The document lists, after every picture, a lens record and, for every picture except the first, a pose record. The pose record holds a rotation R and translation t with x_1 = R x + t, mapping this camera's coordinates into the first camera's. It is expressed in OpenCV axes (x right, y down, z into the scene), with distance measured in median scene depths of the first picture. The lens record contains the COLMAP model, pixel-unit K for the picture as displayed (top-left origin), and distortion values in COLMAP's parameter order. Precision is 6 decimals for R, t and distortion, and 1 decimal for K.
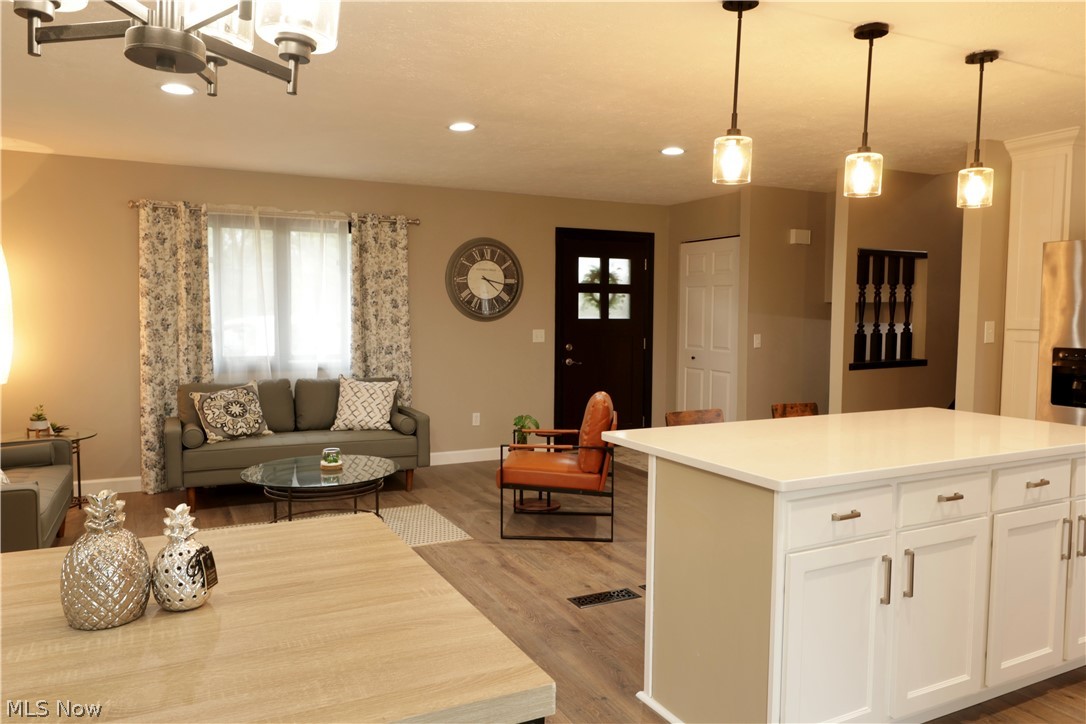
lens RADIAL K [[778.6, 0, 544.8], [0, 778.6, 363.7], [0, 0, 1]] dist [-0.010789, -0.001139]
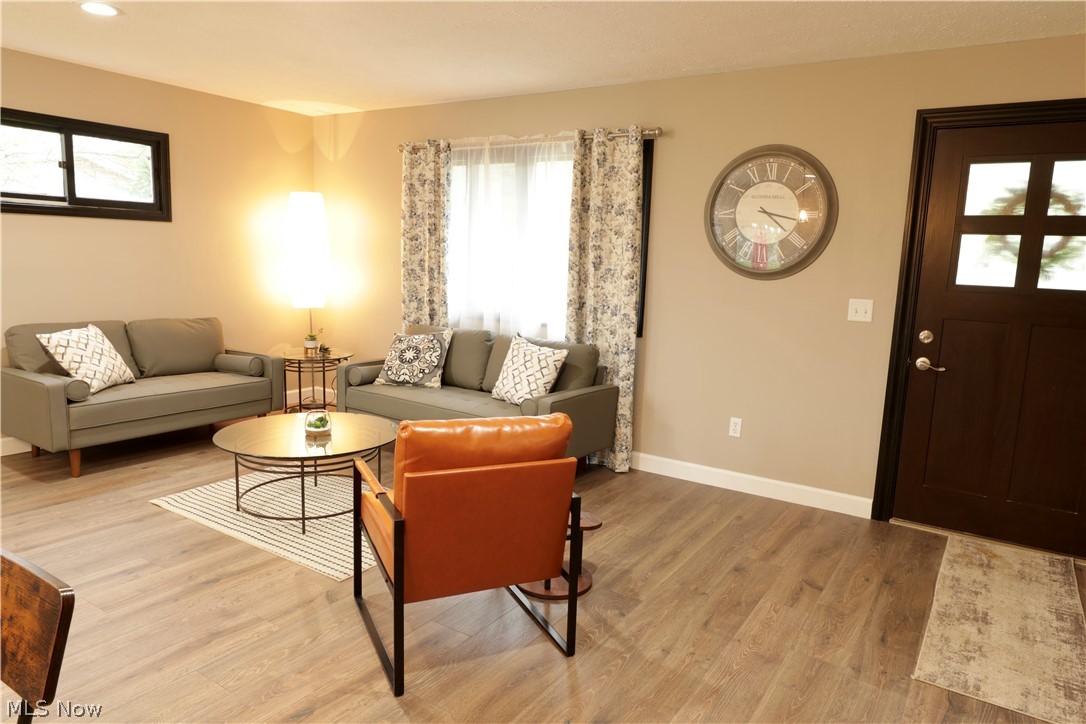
lens RADIAL K [[701.3, 0, 545.8], [0, 701.3, 357.4], [0, 0, 1]] dist [-0.005774, -0.004820]
pose [[0.498072, 0.137405, -0.856180, 0.376197], [-0.093591, 0.990116, 0.104455, -0.038895], [0.862070, 0.028105, 0.506009, 0.630509]]
